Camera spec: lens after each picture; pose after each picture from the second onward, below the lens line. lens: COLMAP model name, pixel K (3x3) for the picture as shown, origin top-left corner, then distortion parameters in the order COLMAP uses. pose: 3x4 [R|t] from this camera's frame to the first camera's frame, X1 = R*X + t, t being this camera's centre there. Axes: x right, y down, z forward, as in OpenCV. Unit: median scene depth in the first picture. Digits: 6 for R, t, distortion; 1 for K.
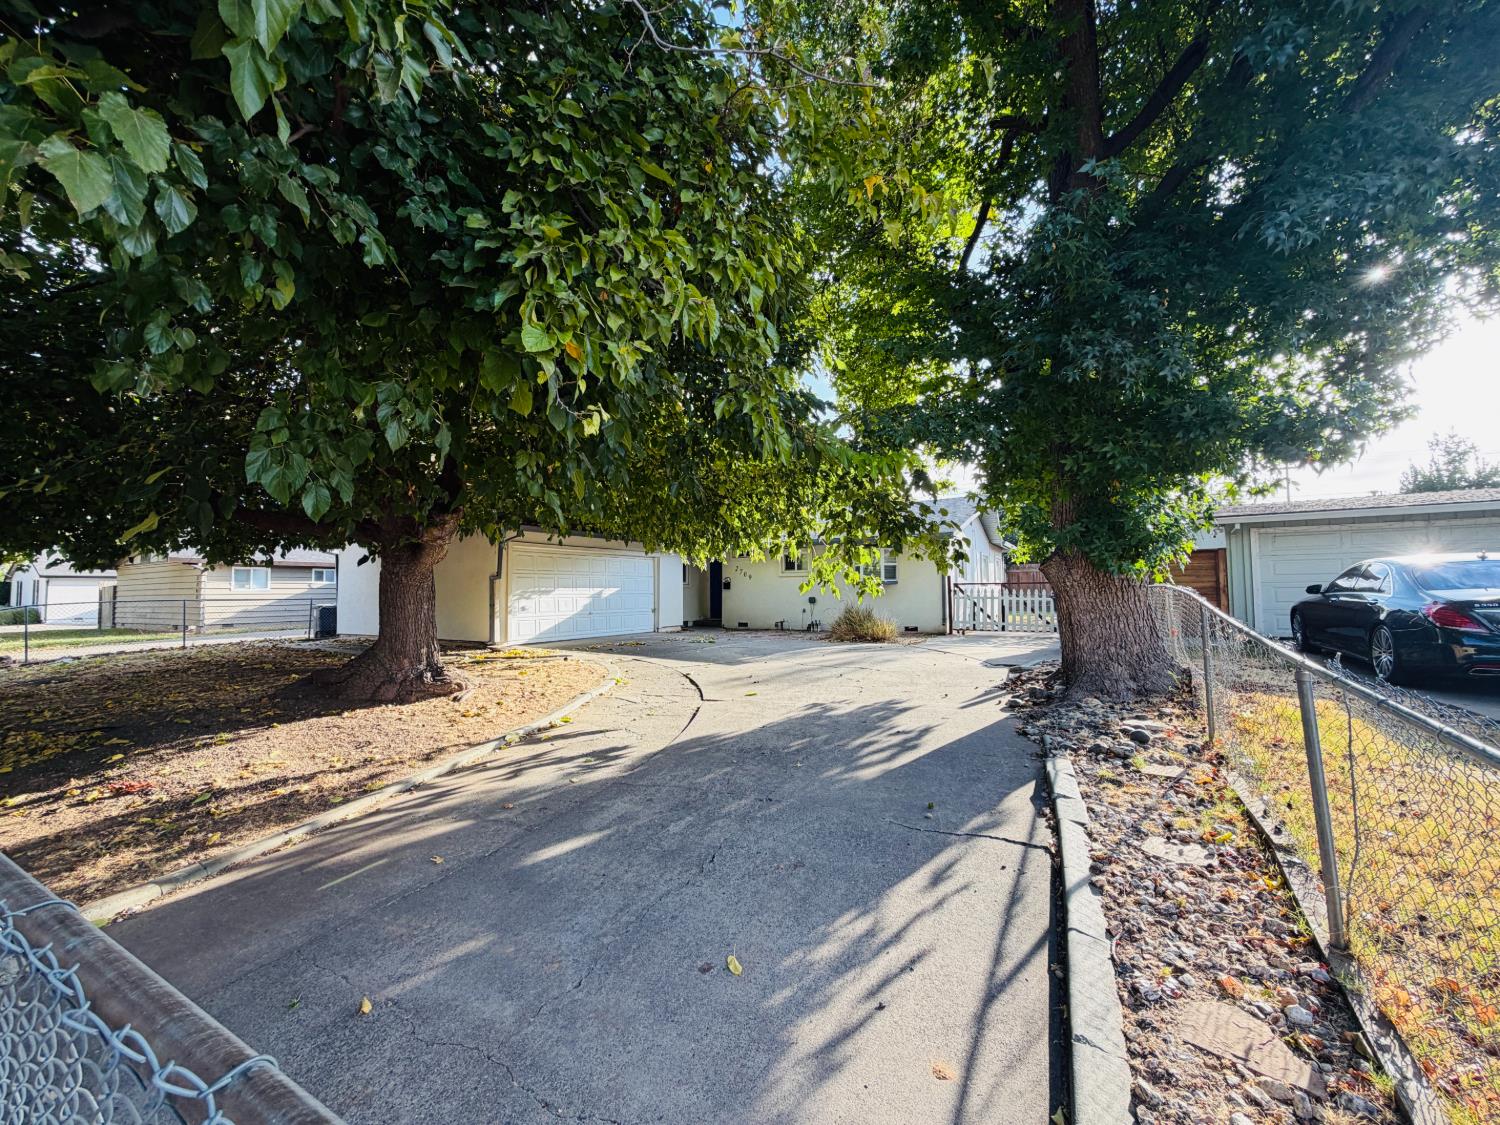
lens RADIAL K [[593.9, 0, 745.8], [0, 593.9, 561.1], [0, 0, 1]] dist [-0.000874, -0.000372]
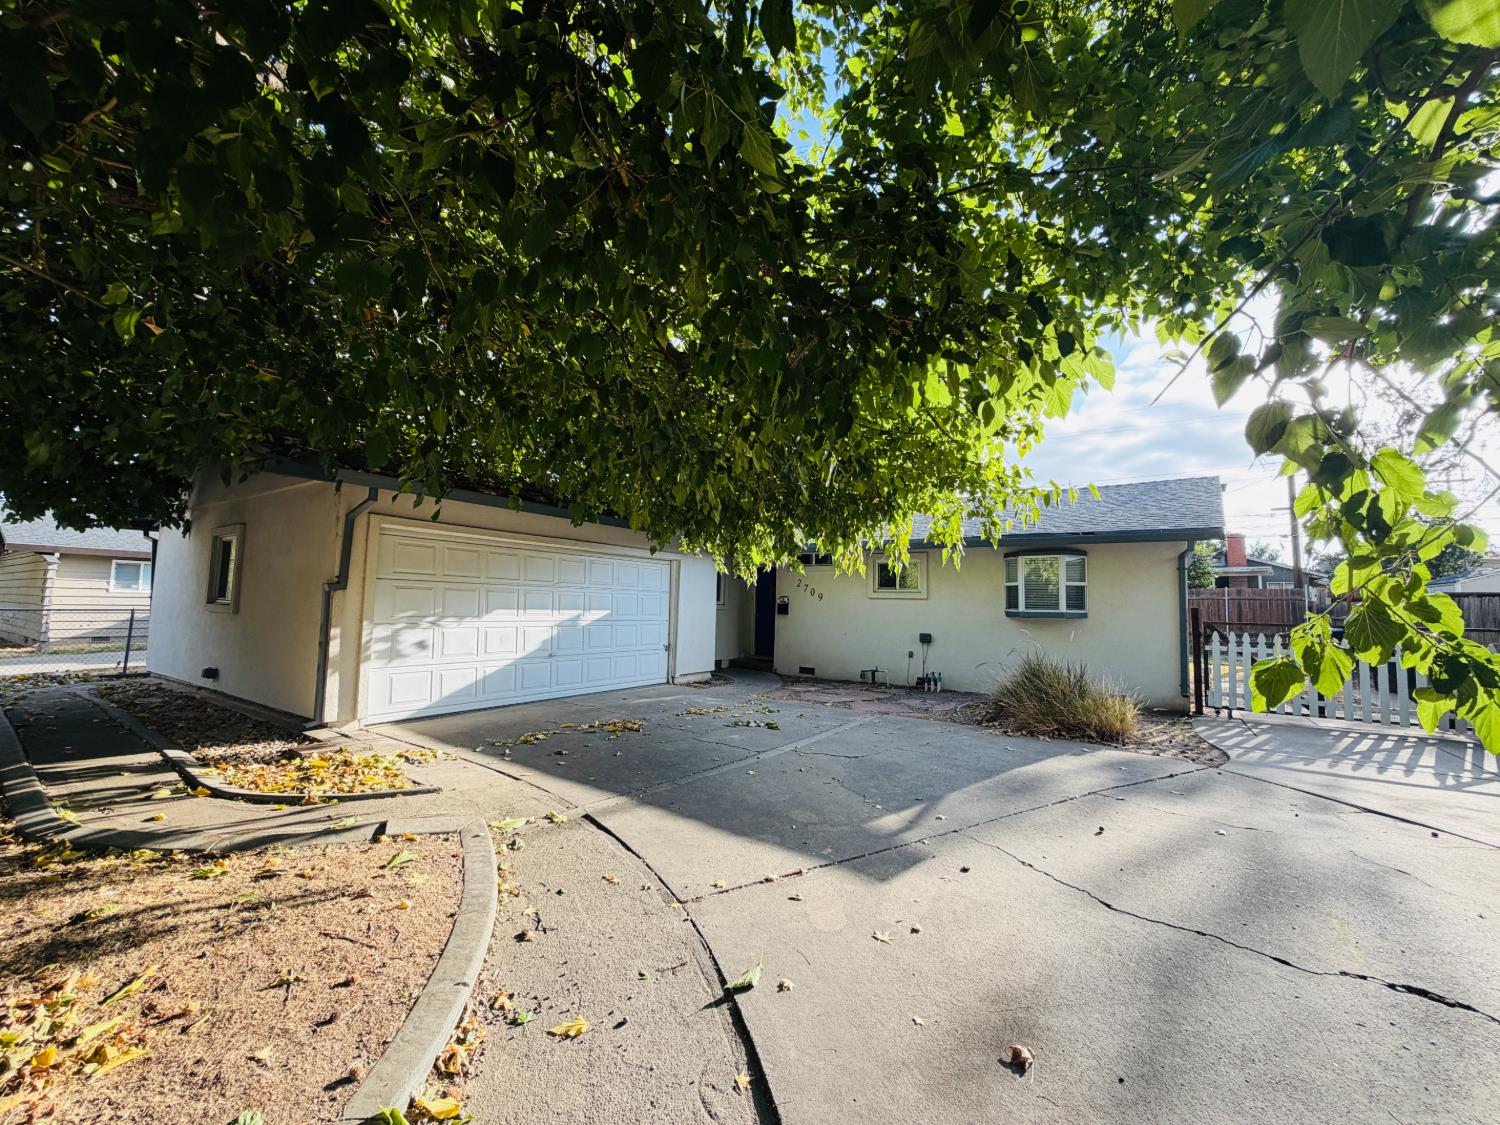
lens RADIAL K [[593.9, 0, 745.8], [0, 593.9, 561.1], [0, 0, 1]] dist [-0.000874, -0.000372]
pose [[0.998117, 0.028586, -0.054274, -0.046675], [-0.029836, 0.999305, -0.022365, 0.005787], [0.053597, 0.023942, 0.998276, 0.415491]]
